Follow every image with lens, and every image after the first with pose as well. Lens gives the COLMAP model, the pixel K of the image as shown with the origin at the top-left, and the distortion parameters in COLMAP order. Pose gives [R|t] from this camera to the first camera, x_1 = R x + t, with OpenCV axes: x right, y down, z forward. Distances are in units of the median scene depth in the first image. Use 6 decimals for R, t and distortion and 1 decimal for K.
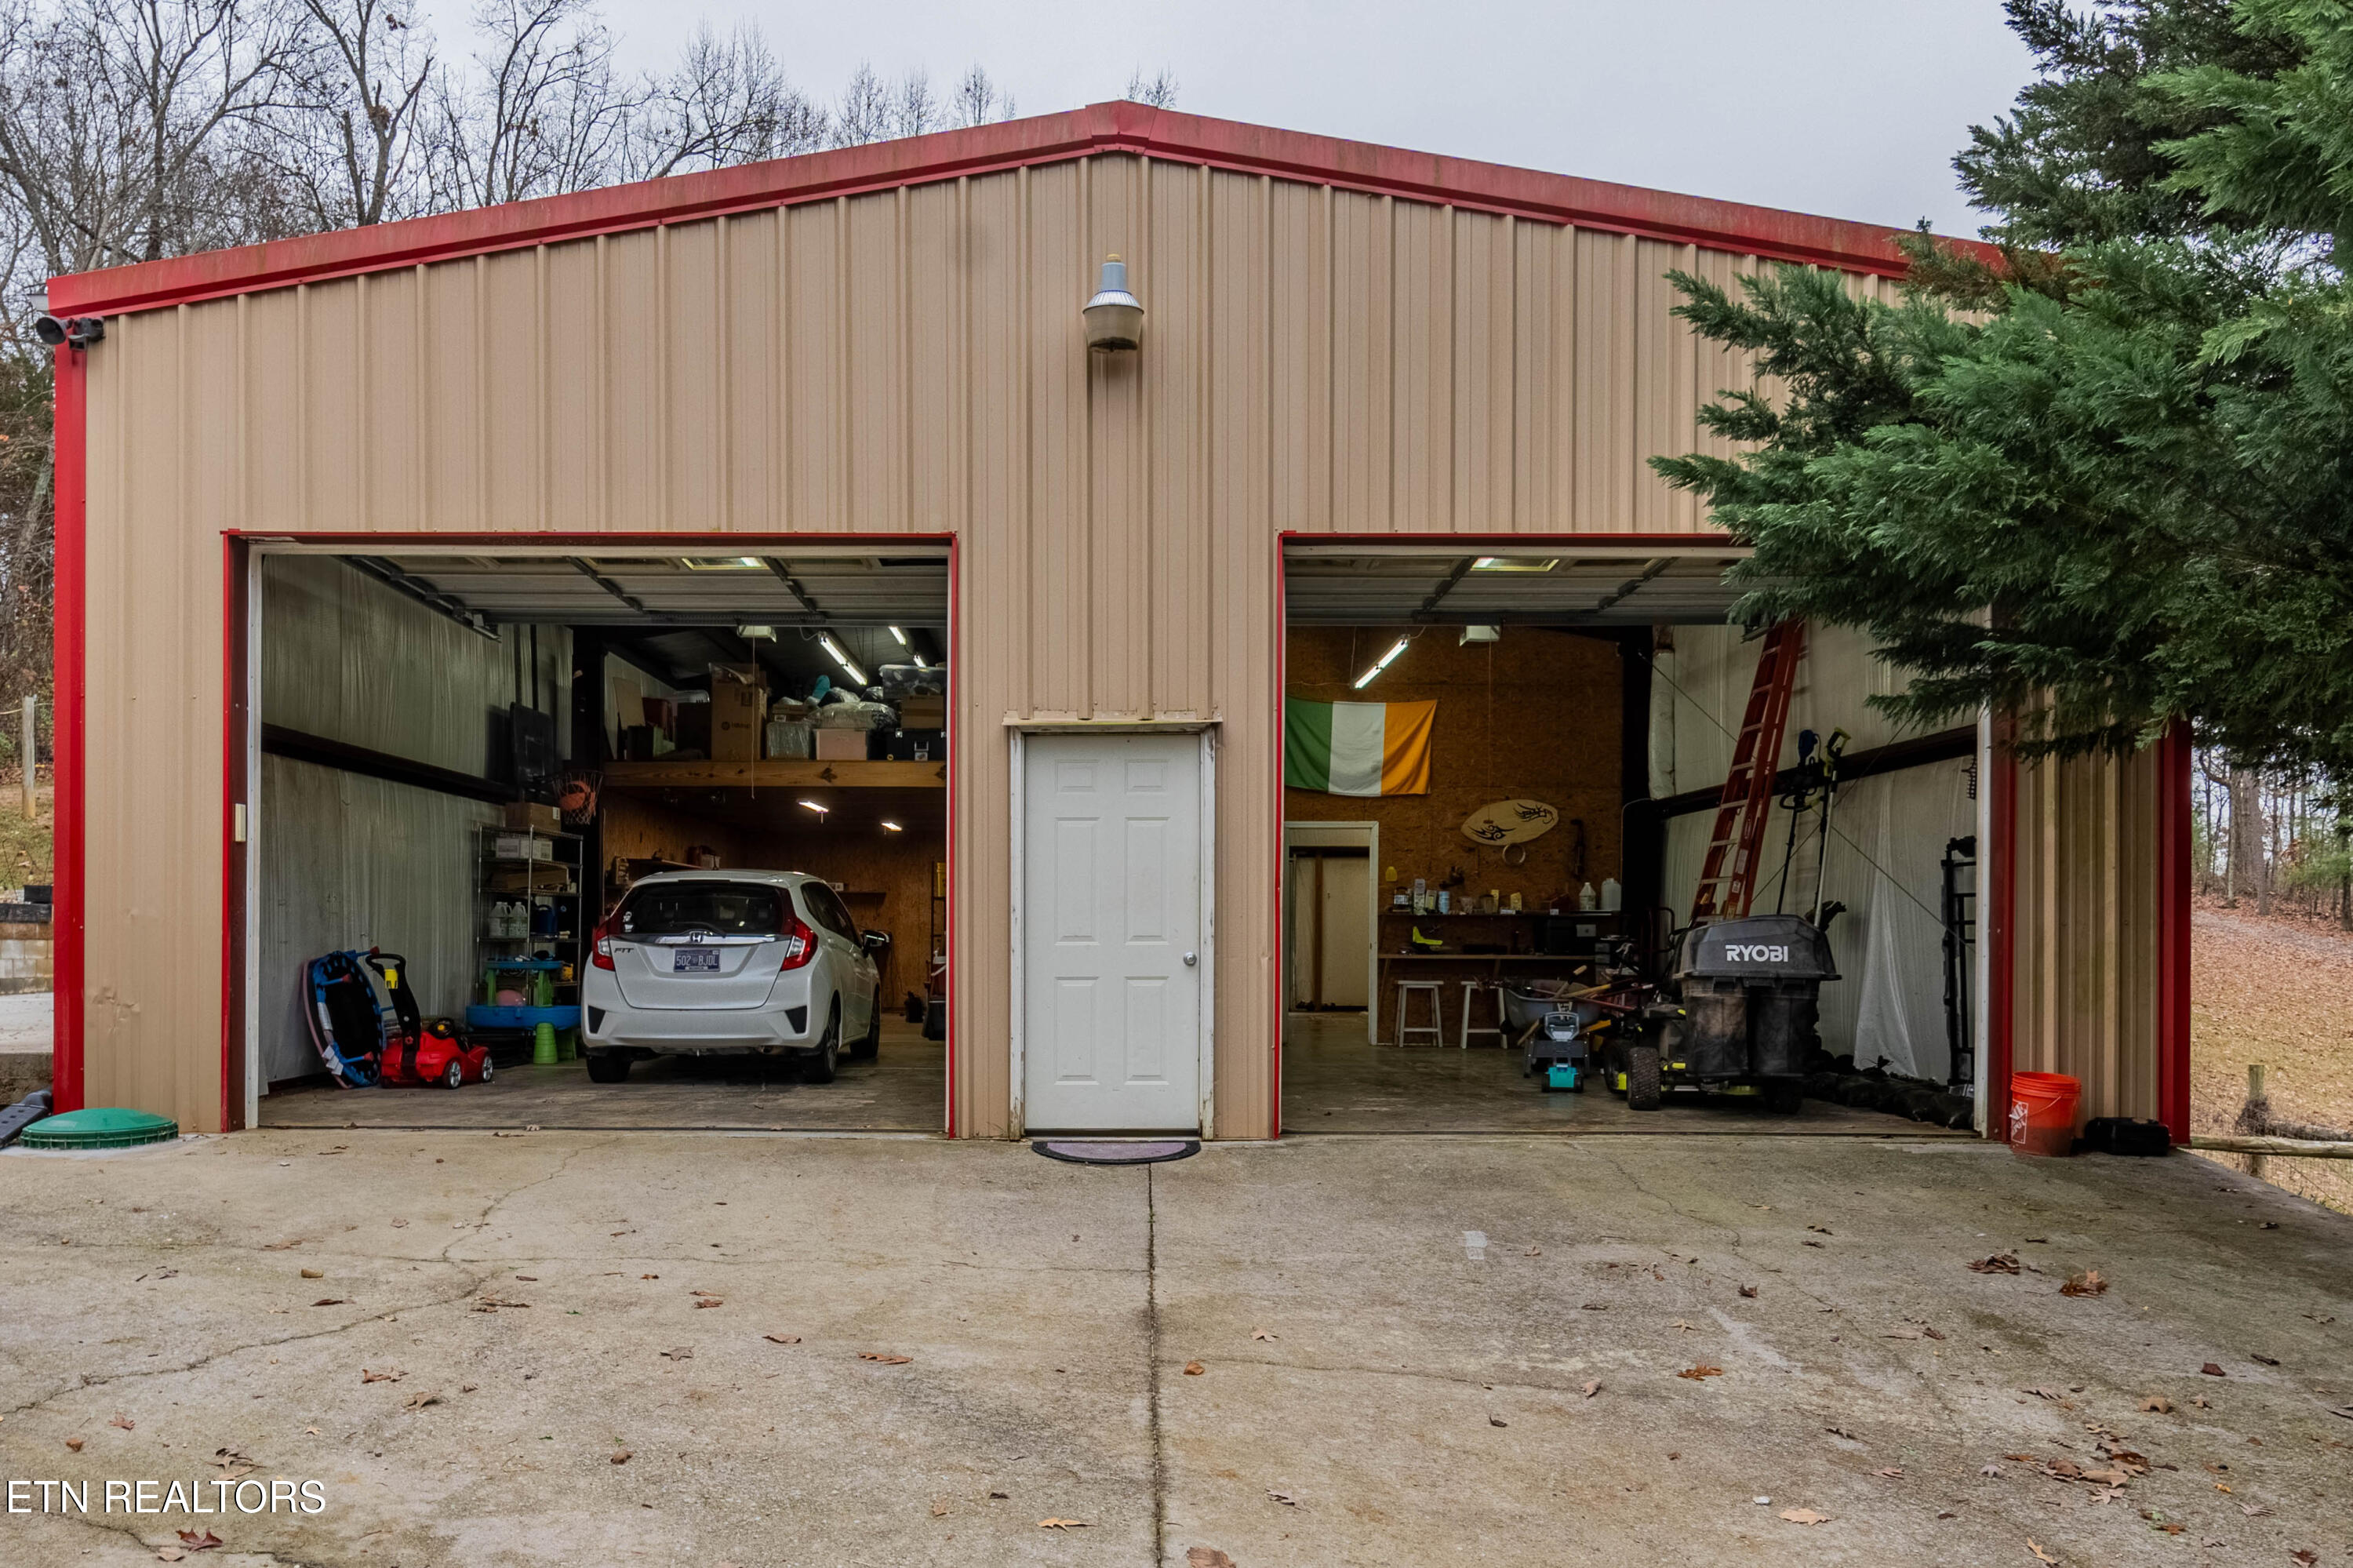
lens RADIAL K [[1029.5, 0, 1174.2], [0, 1029.5, 750.3], [0, 0, 1]] dist [0.001939, 0.000292]
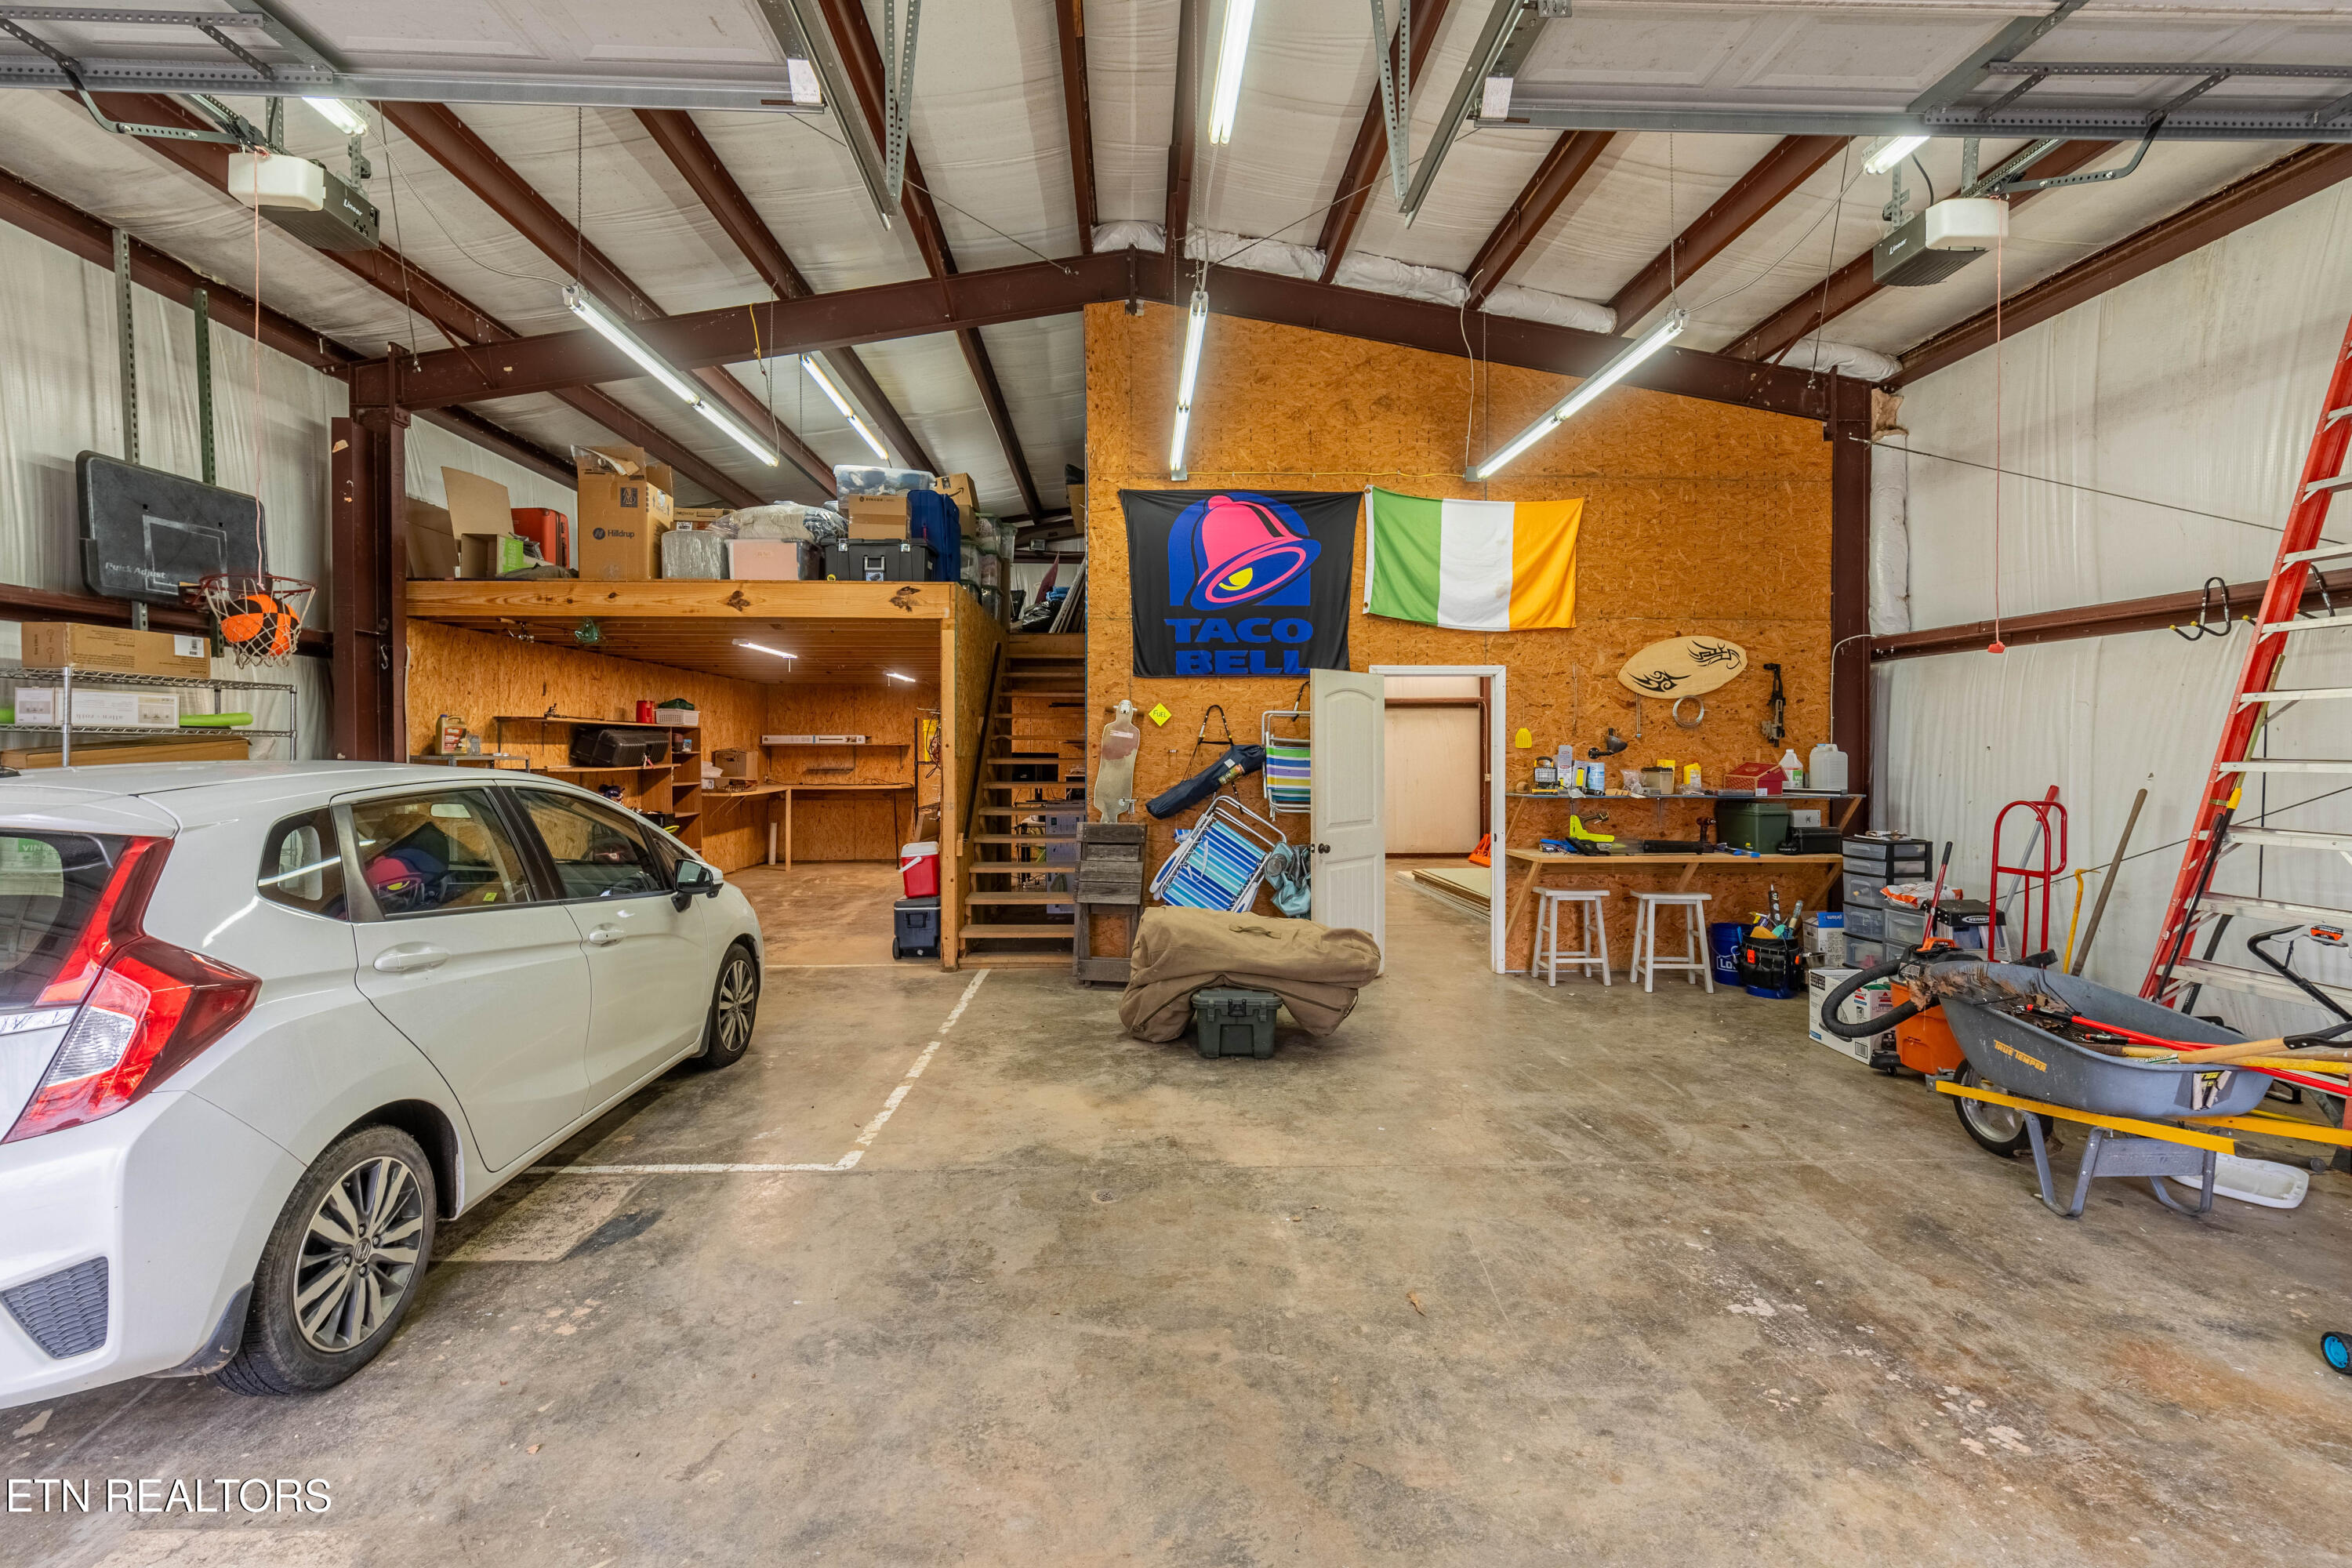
lens RADIAL K [[1029.0, 0, 1173.7], [0, 1029.0, 750.3], [0, 0, 1]] dist [0.001939, 0.000292]
pose [[0.999784, 0.000192, -0.020806, -0.019188], [0.002759, 0.989903, 0.141717, 0.024555], [0.020623, -0.141744, 0.989689, 0.268720]]
